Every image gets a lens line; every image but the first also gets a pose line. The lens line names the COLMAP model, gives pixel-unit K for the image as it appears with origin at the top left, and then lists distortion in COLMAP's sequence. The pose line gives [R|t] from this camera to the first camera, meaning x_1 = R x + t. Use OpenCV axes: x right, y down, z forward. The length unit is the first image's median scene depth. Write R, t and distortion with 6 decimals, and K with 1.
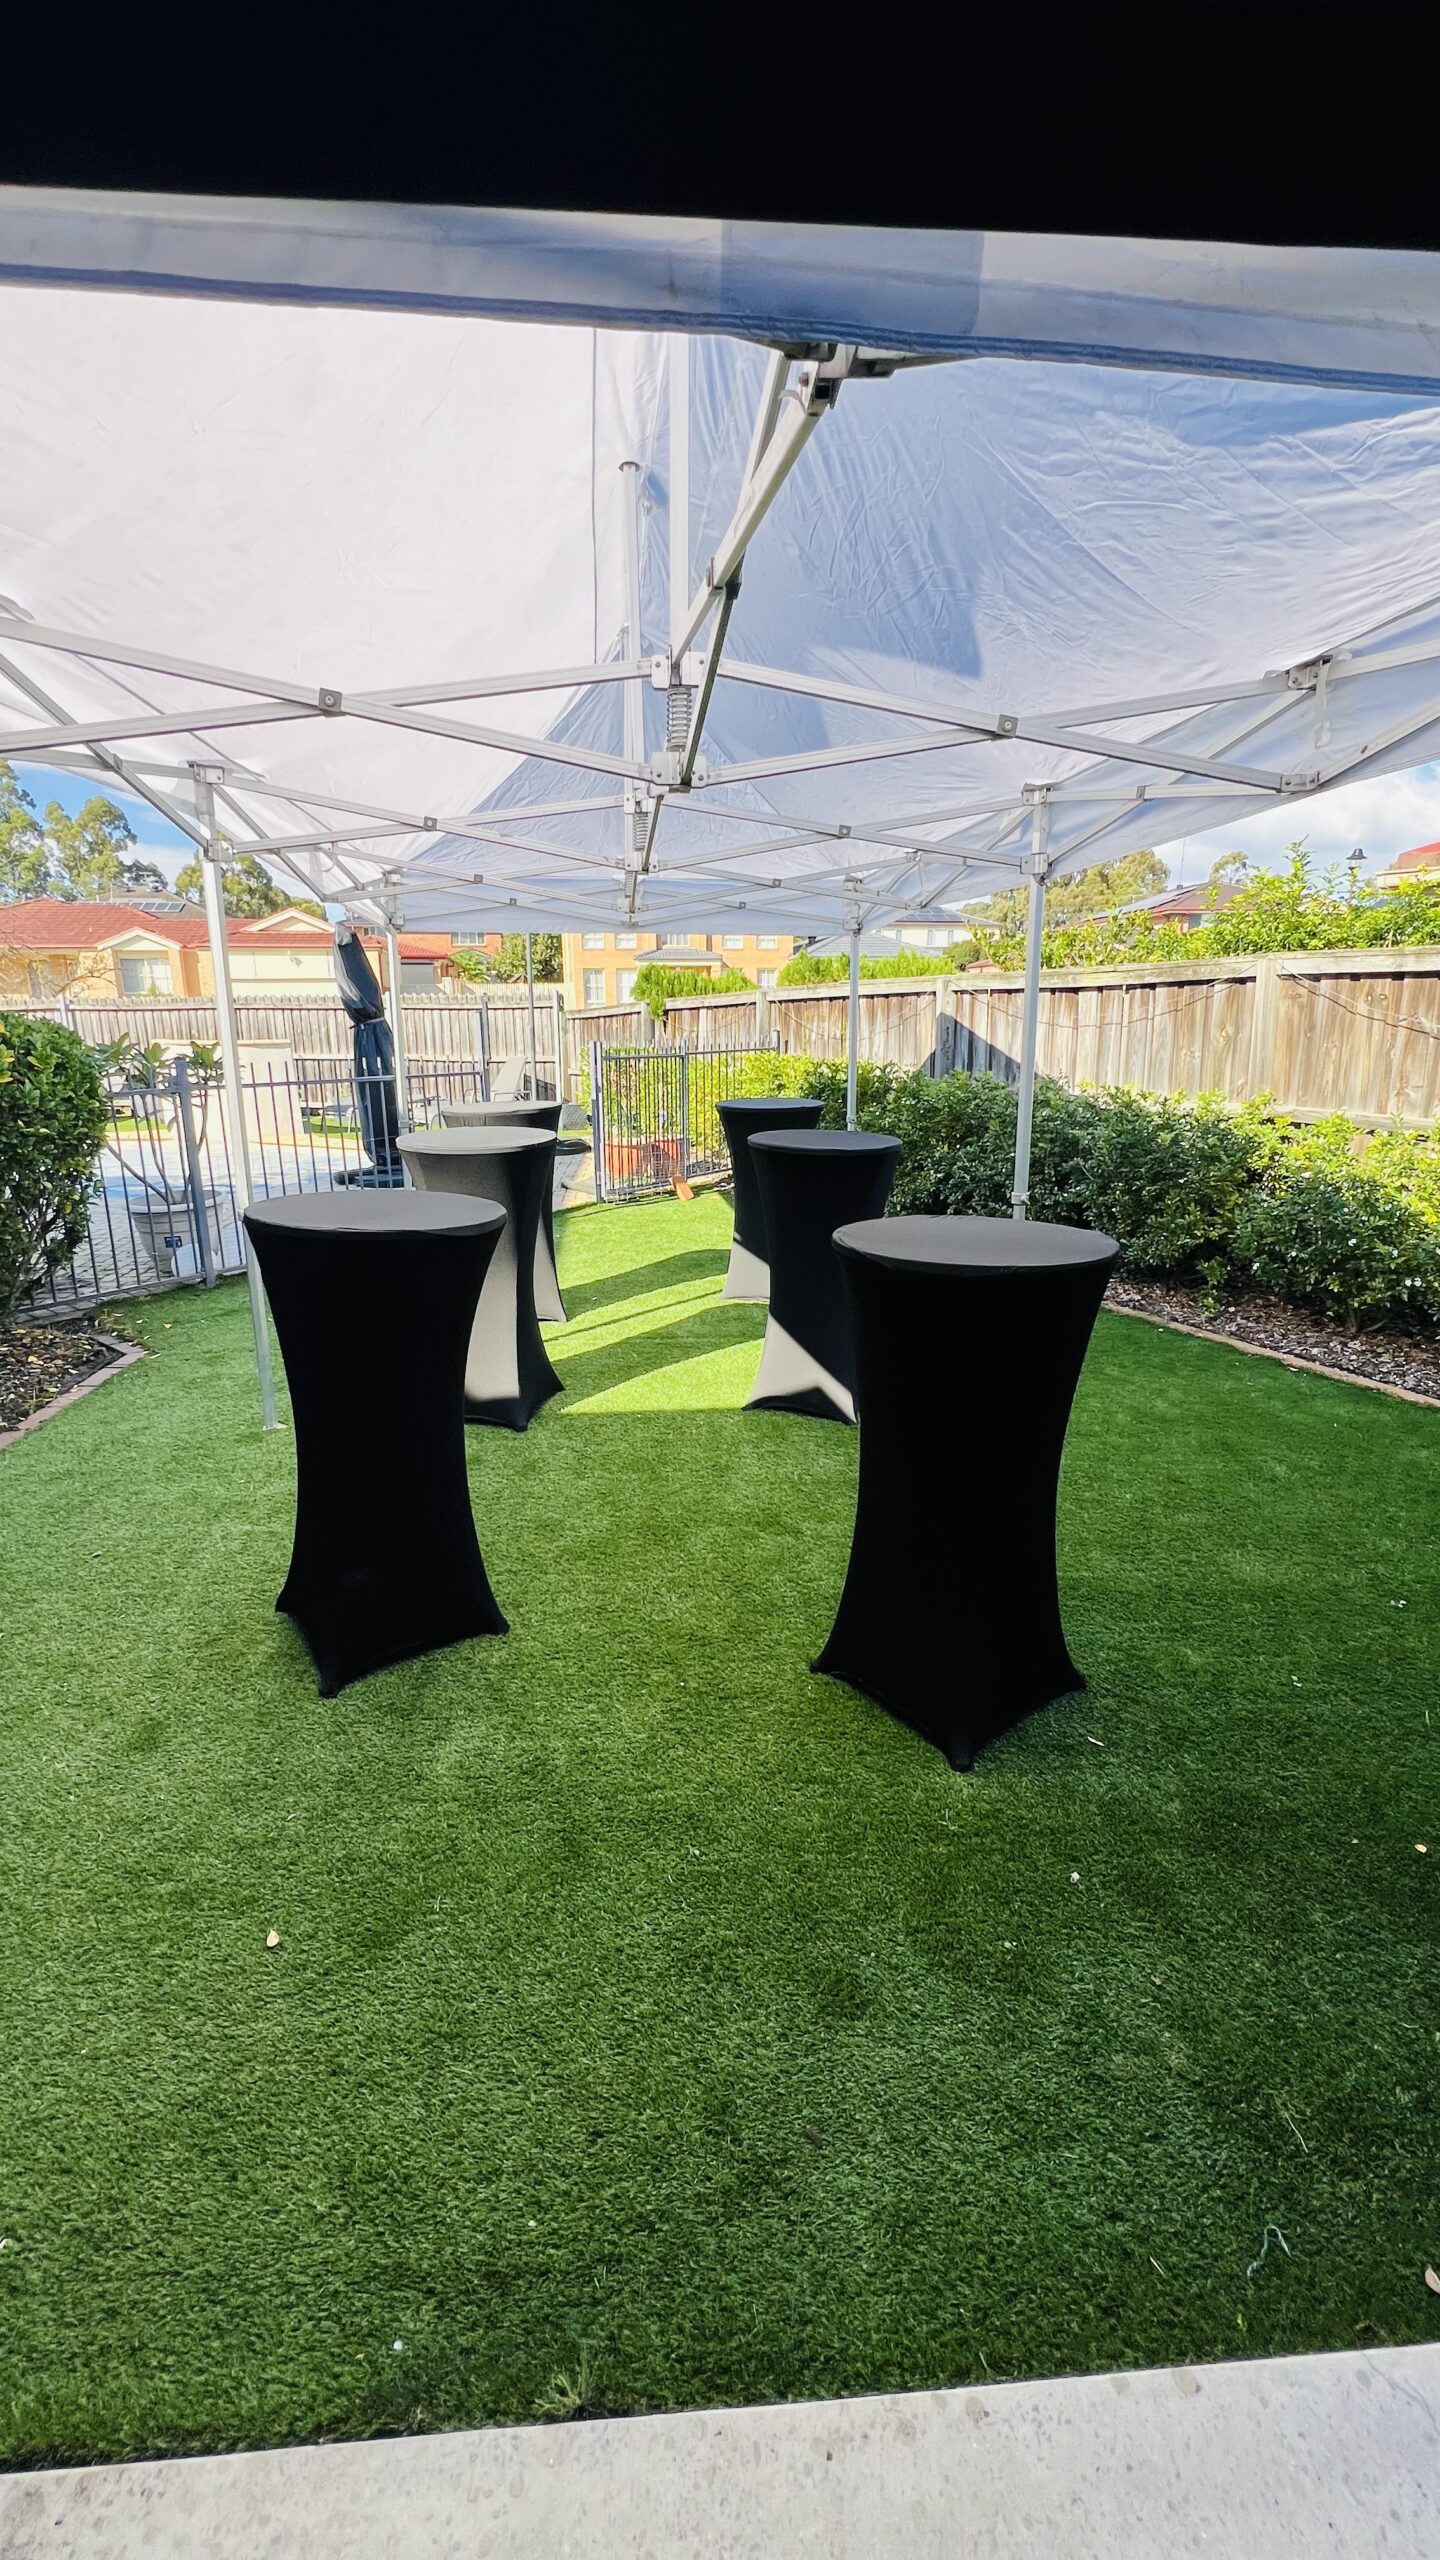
lens RADIAL K [[967.8, 0, 710.9], [0, 967.8, 1274.0], [0, 0, 1]] dist [-0.002594, 0.003774]
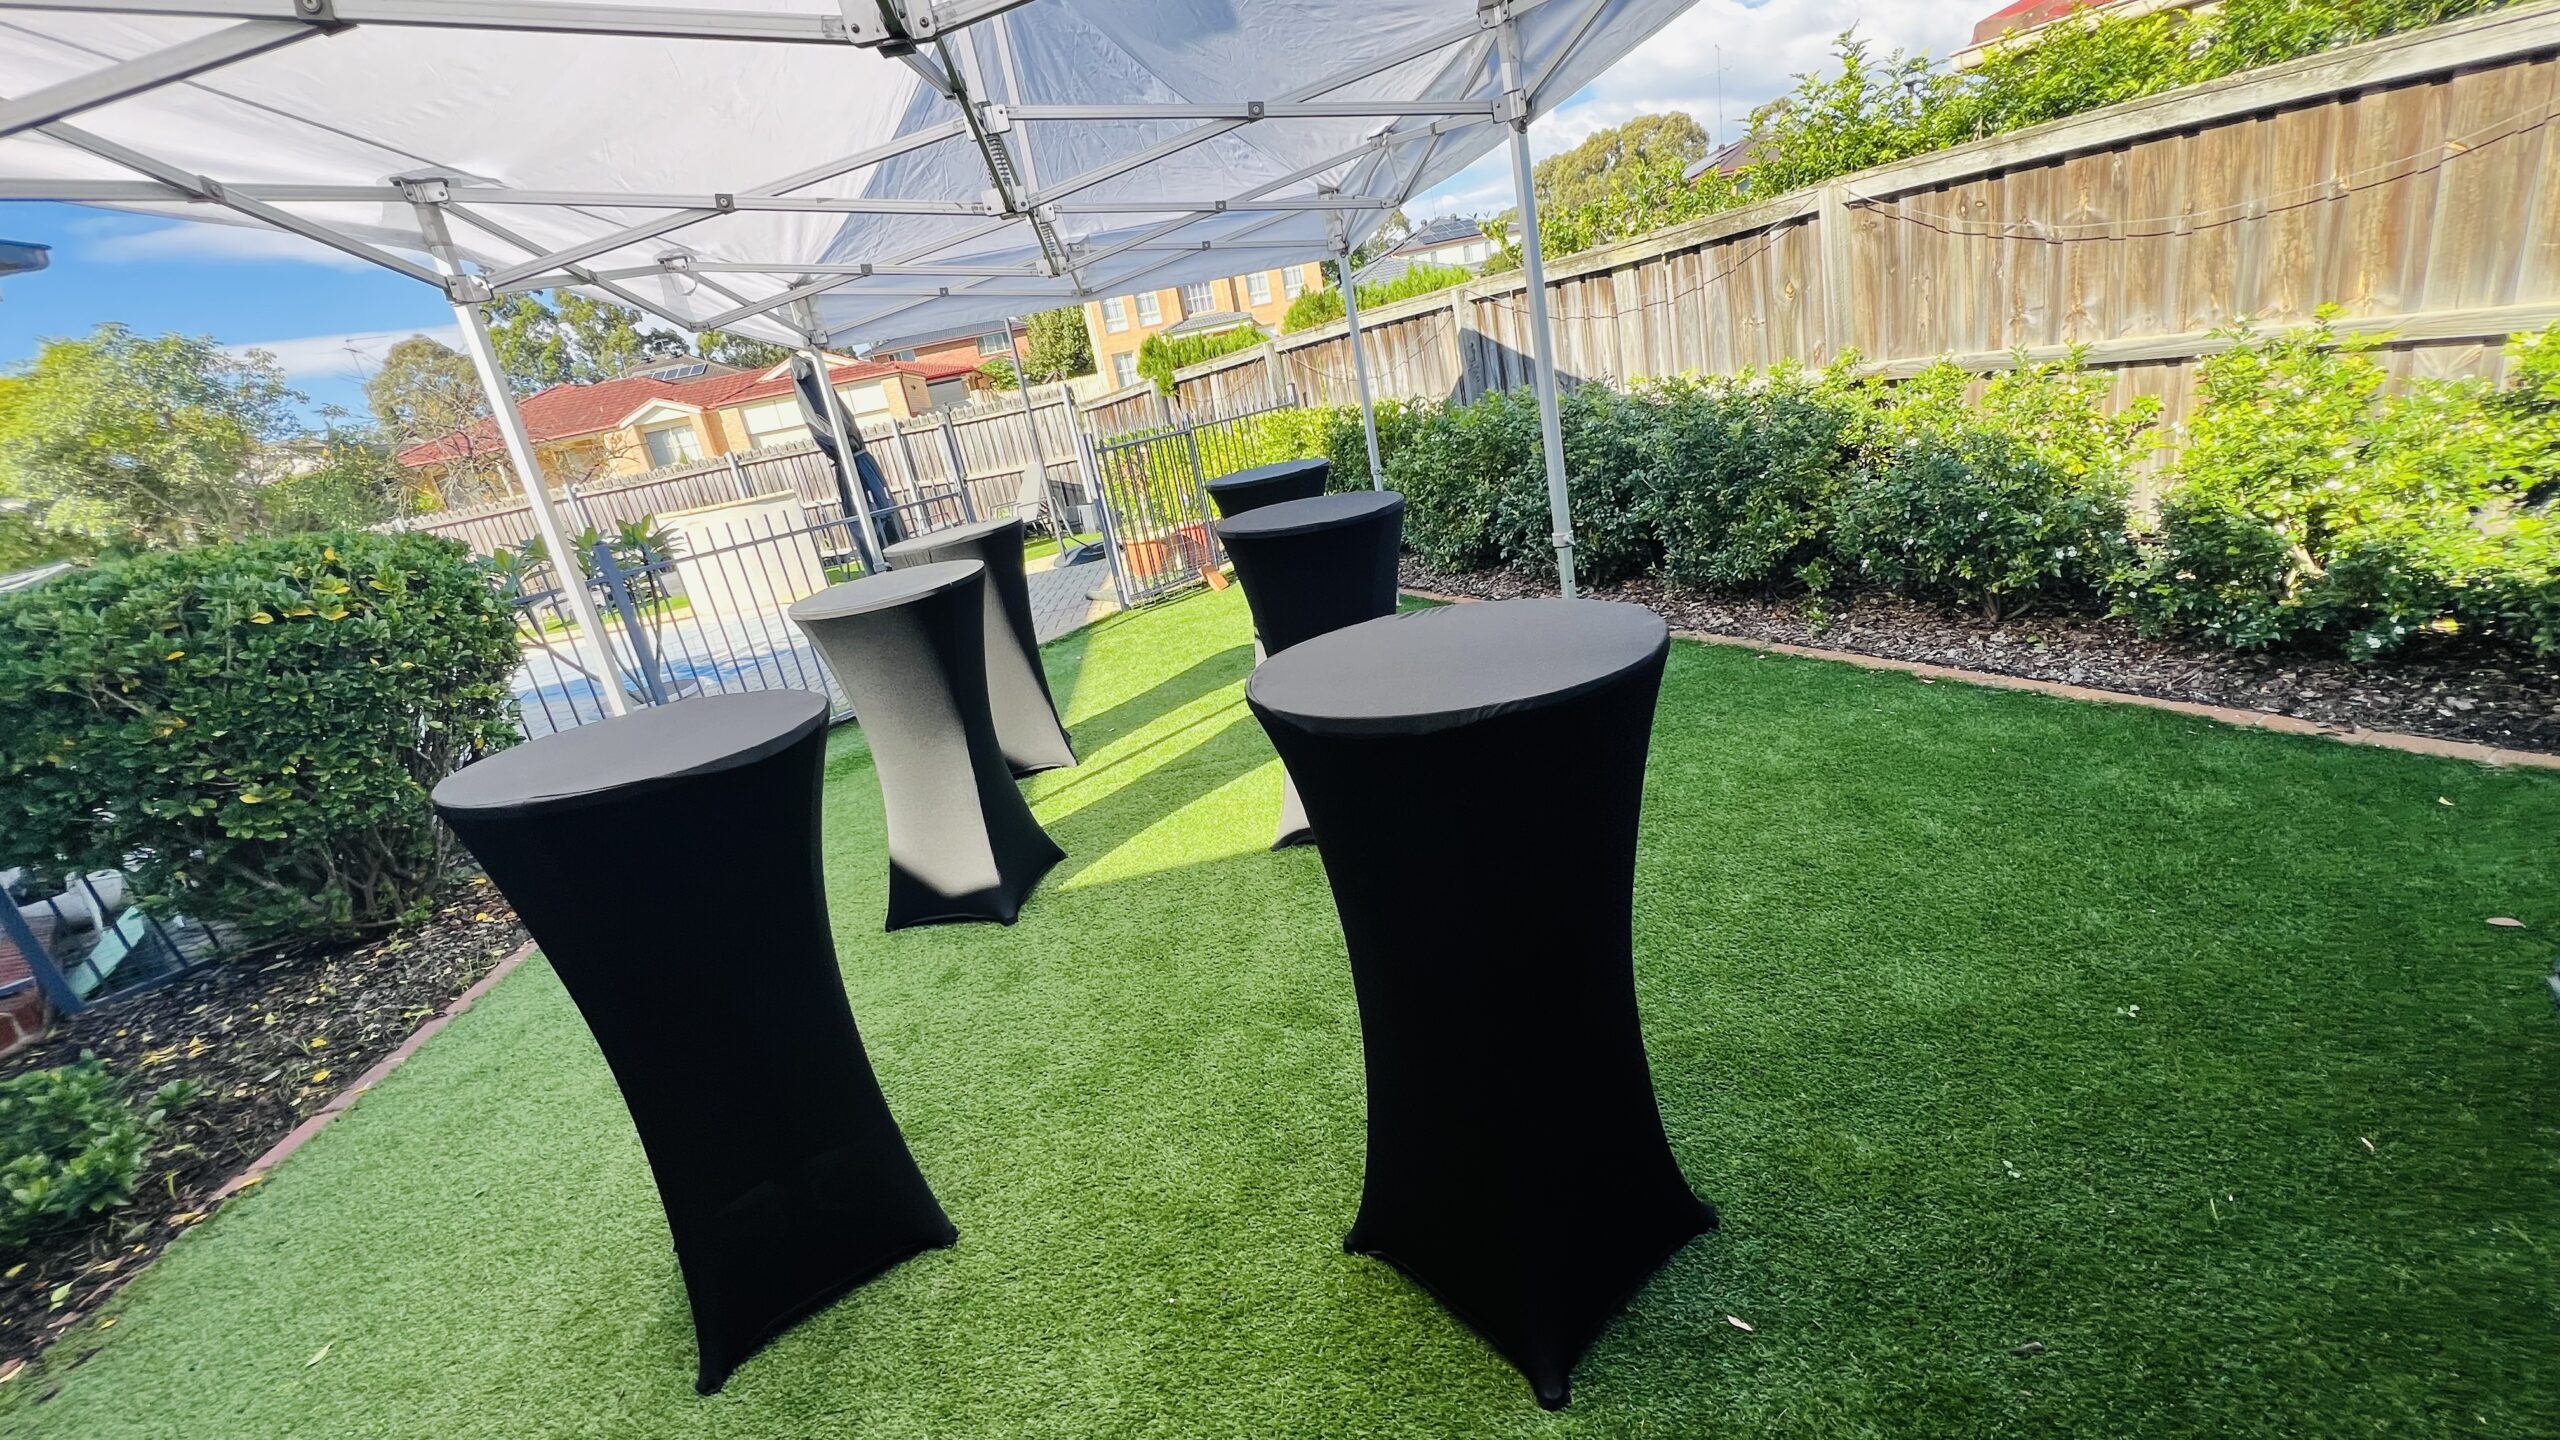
lens RADIAL K [[967.8, 0, 1280.6], [0, 967.8, 713.8], [0, 0, 1]] dist [-0.002594, 0.003774]
pose [[0.984241, -0.172300, -0.039790, 0.076693], [0.174764, 0.982104, 0.070203, -0.026592], [0.026982, -0.076051, 0.996739, 0.142963]]
